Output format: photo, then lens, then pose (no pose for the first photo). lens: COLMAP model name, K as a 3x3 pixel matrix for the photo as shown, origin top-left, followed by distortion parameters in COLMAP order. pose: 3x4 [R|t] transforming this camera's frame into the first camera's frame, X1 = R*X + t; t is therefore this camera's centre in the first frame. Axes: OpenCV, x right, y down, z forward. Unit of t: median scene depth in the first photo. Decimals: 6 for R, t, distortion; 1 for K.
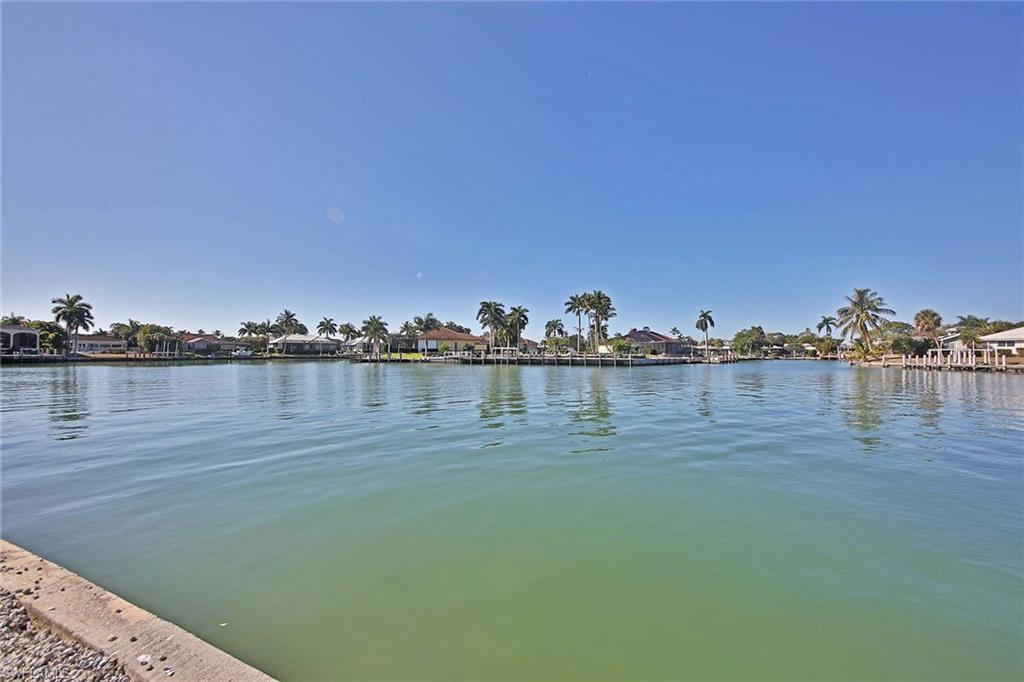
lens RADIAL K [[377.6, 0, 512.0], [0, 377.6, 341.0], [0, 0, 1]] dist [0.000094, -0.010254]
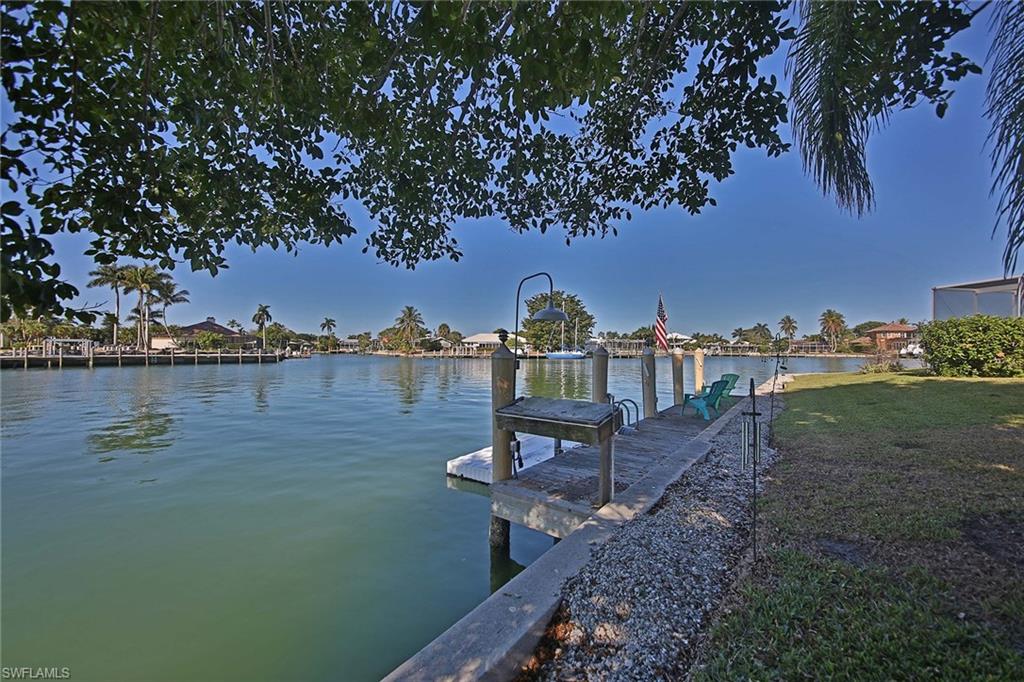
lens RADIAL K [[378.2, 0, 509.7], [0, 378.2, 342.0], [0, 0, 1]] dist [0.020401, -0.023729]
pose [[0.288669, 0.016697, 0.957283, -0.287684], [-0.033652, 0.999407, -0.007284, 0.001963], [-0.956837, -0.030112, 0.289060, 0.112026]]
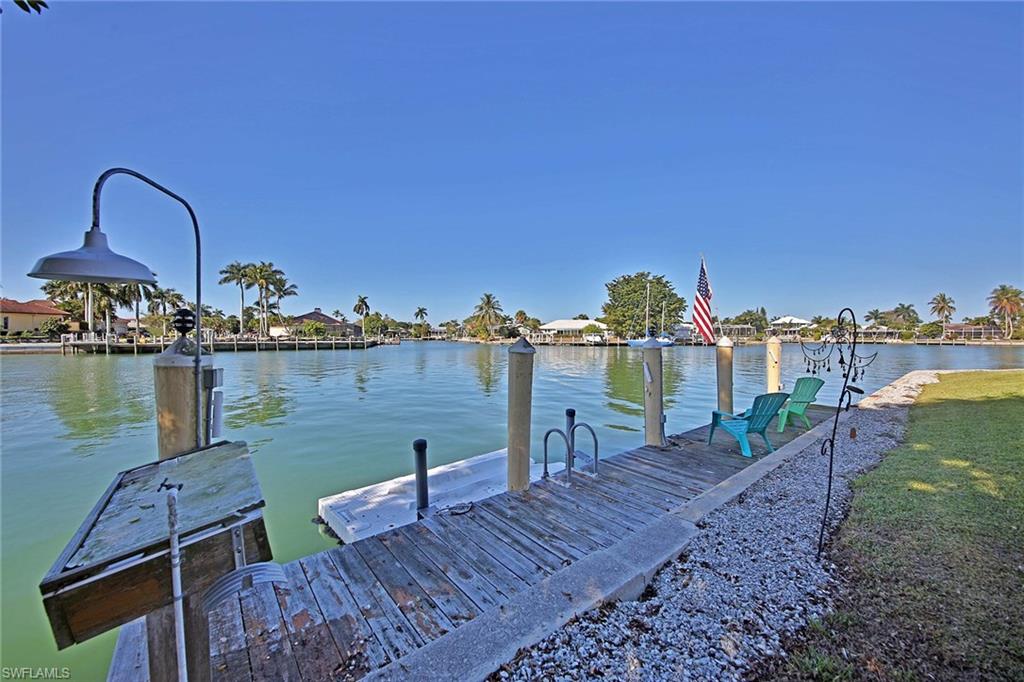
lens RADIAL K [[377.6, 0, 512.0], [0, 377.6, 341.0], [0, 0, 1]] dist [0.000094, -0.010254]
pose [[0.498492, -0.014416, 0.866774, -0.248331], [-0.028424, 0.999052, 0.032963, 0.000438], [-0.866428, -0.041069, 0.497610, 0.094071]]
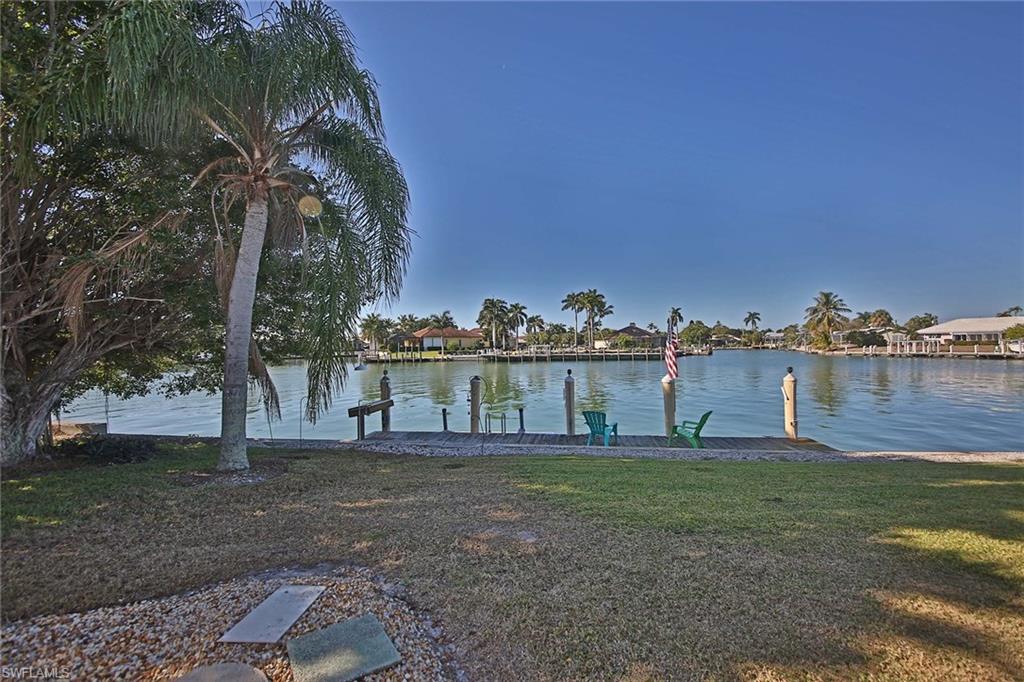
lens RADIAL K [[377.6, 0, 512.0], [0, 377.6, 341.0], [0, 0, 1]] dist [0.000094, -0.010254]
pose [[0.978479, -0.016521, 0.205684, -0.226289], [0.012905, 0.999738, 0.018911, -0.010526], [-0.205943, -0.015850, 0.978436, 0.001314]]
